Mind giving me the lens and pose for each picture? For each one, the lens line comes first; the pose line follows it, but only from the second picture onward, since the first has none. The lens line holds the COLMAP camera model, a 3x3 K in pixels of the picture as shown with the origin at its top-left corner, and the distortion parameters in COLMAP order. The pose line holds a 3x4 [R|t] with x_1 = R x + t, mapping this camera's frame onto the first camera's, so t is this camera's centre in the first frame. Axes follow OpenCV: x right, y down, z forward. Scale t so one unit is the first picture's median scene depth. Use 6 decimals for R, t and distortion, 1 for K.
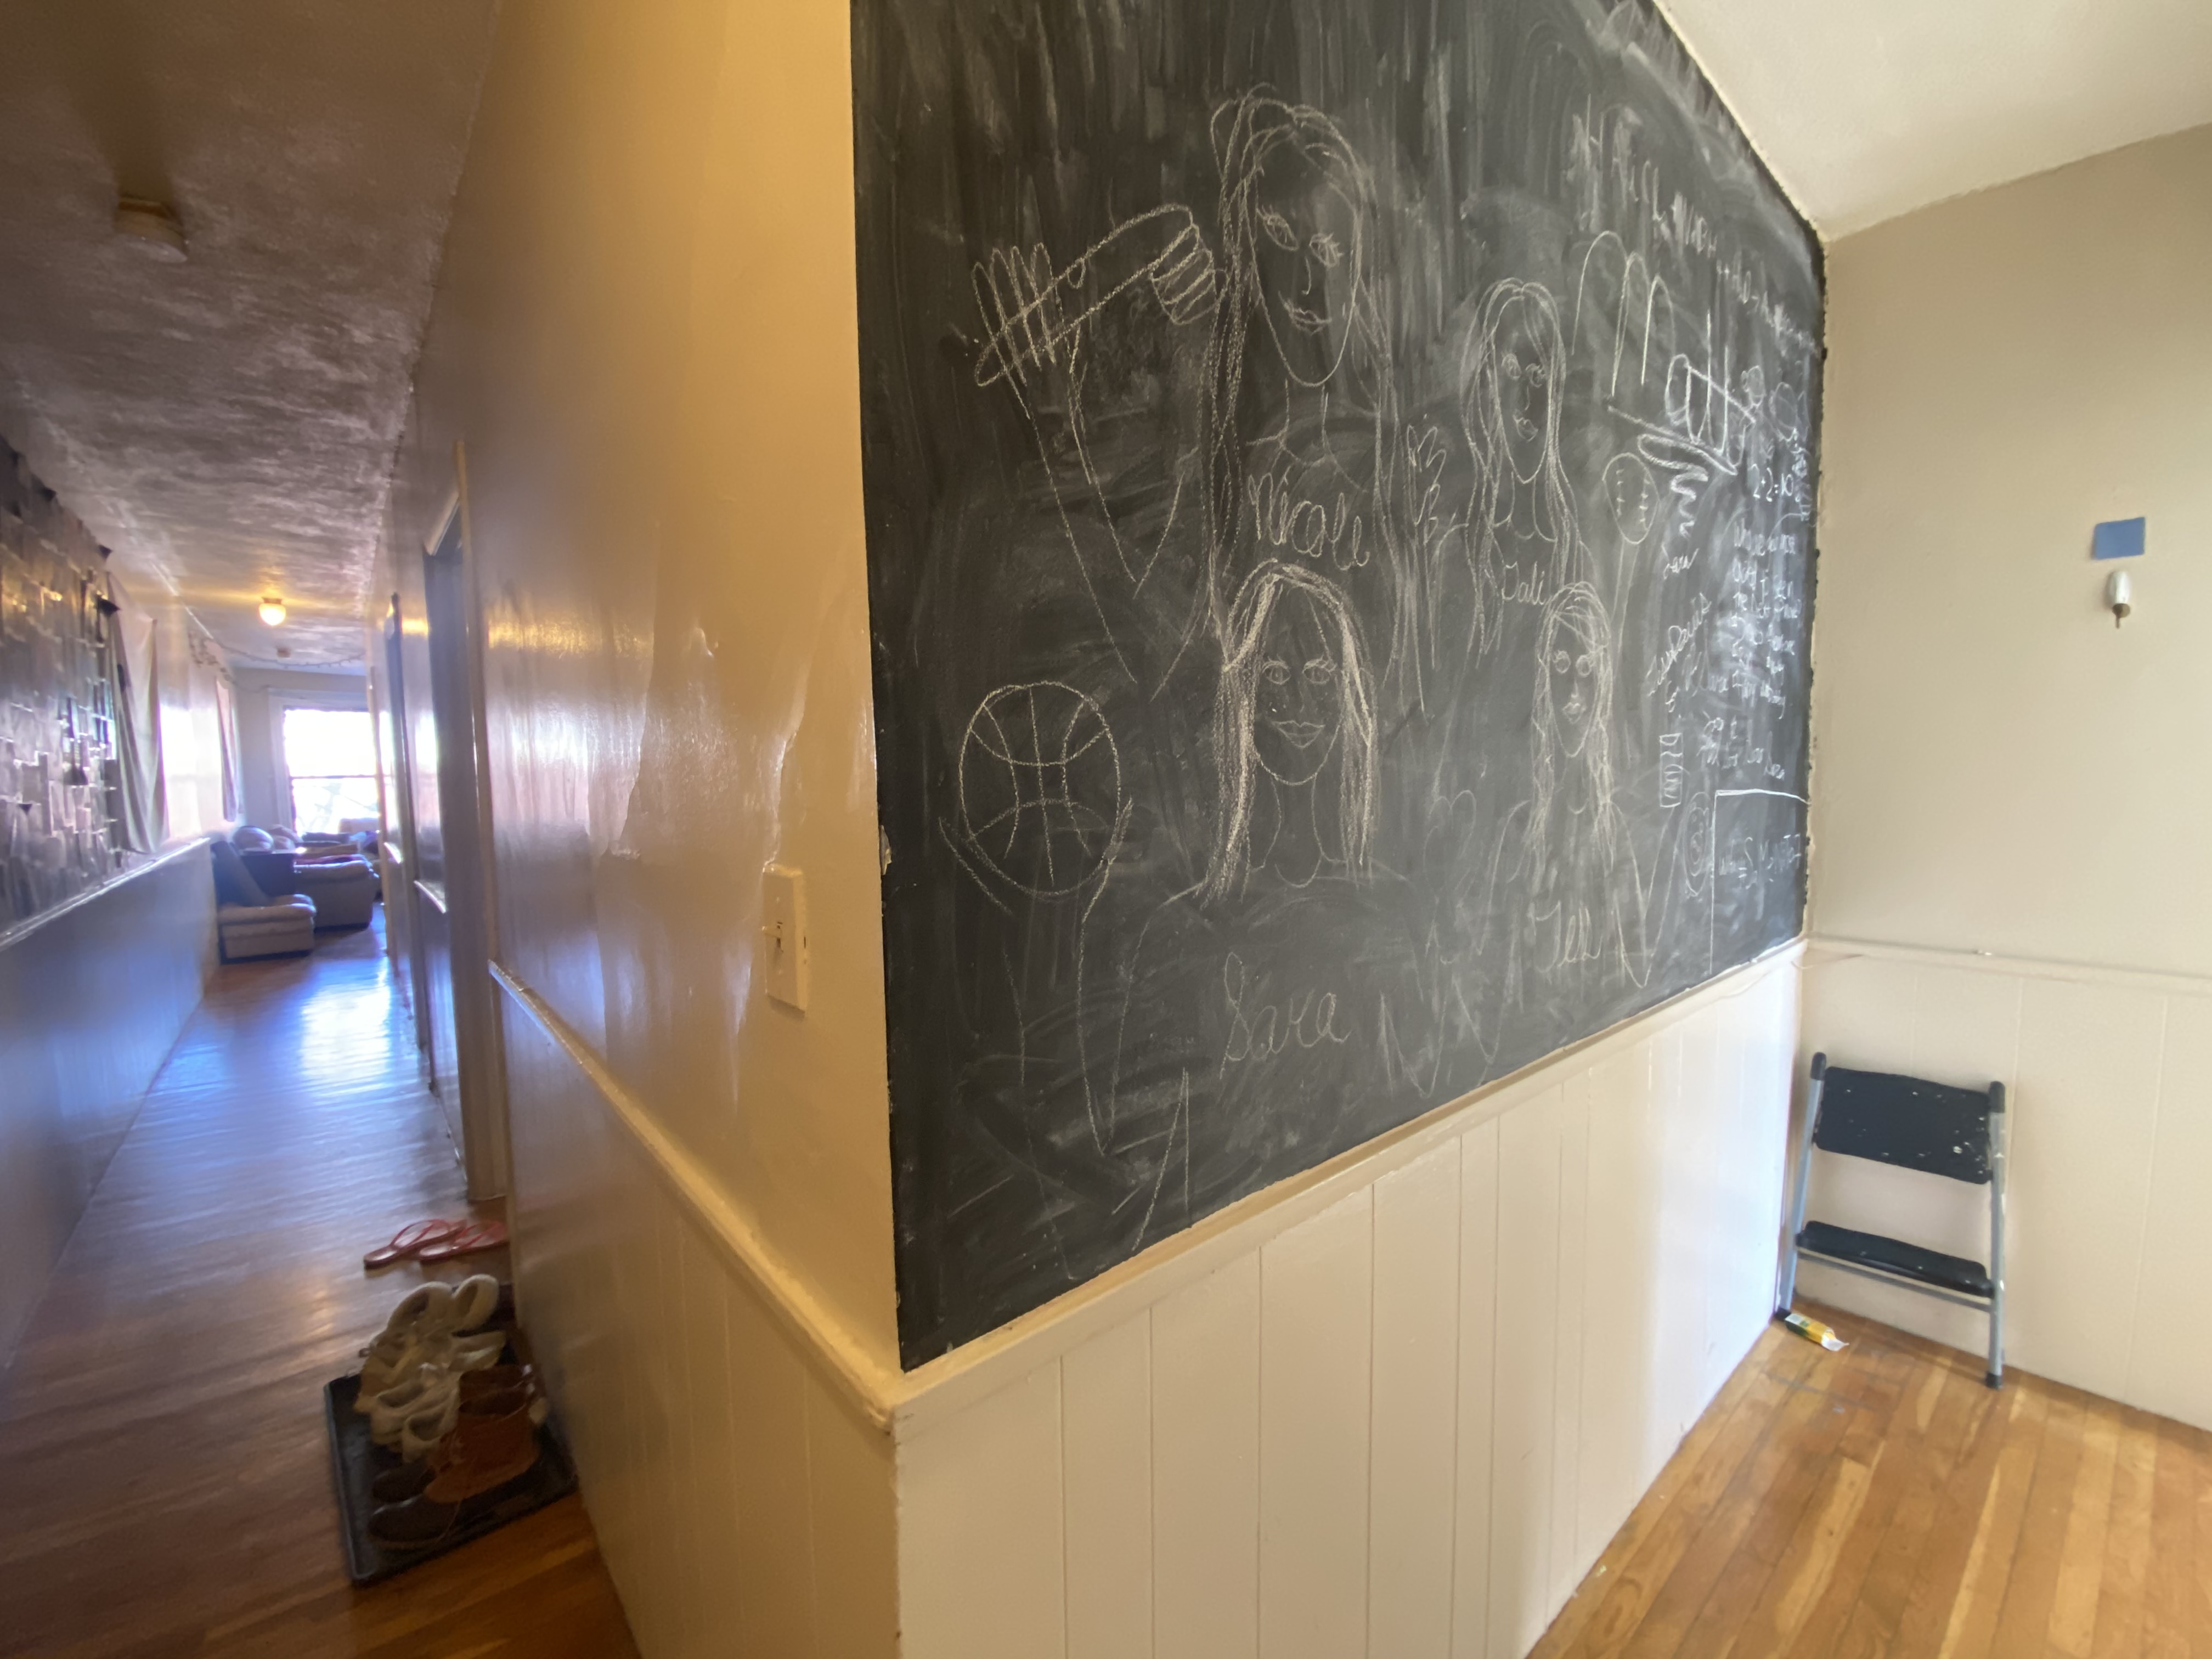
lens RADIAL K [[892.6, 0, 1116.0], [0, 892.6, 833.2], [0, 0, 1]] dist [0.011883, -0.017934]
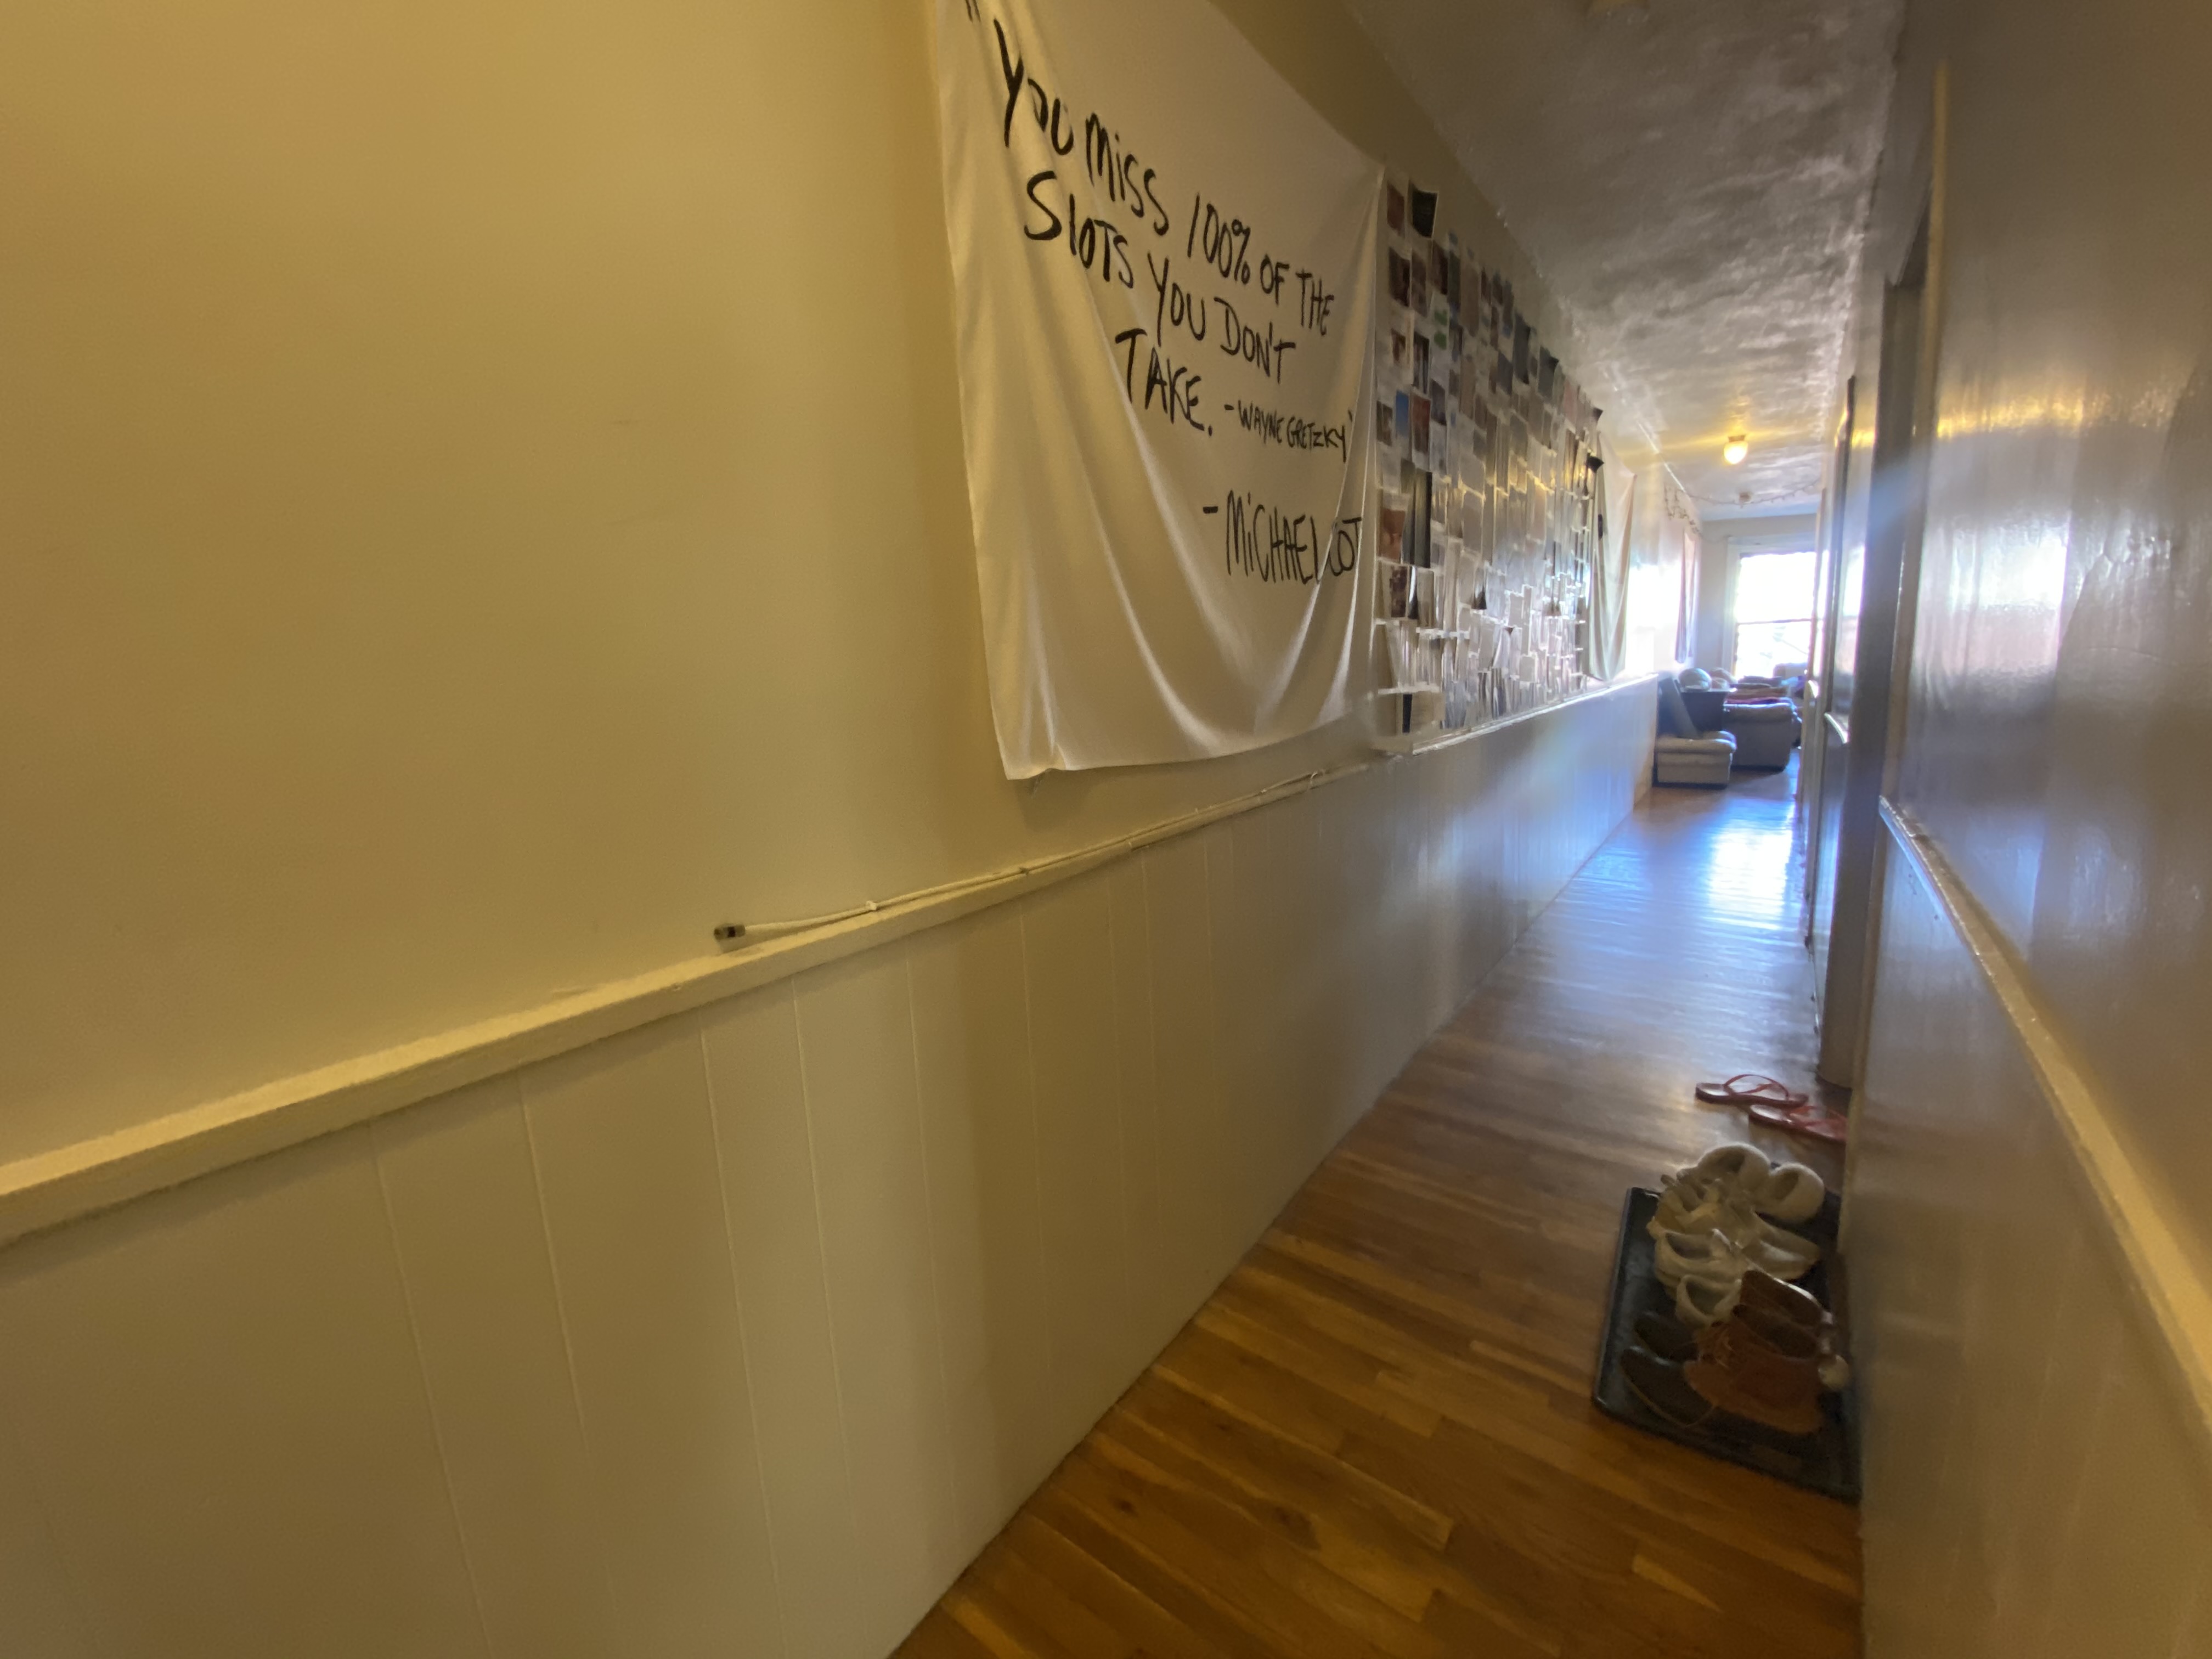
lens RADIAL K [[906.2, 0, 1107.2], [0, 906.2, 820.5], [0, 0, 1]] dist [0.020890, -0.018985]
pose [[0.221151, 0.170128, -0.960286, -0.052489], [-0.028742, 0.985376, 0.167953, 0.028424], [0.974816, -0.009542, 0.222806, 0.100654]]
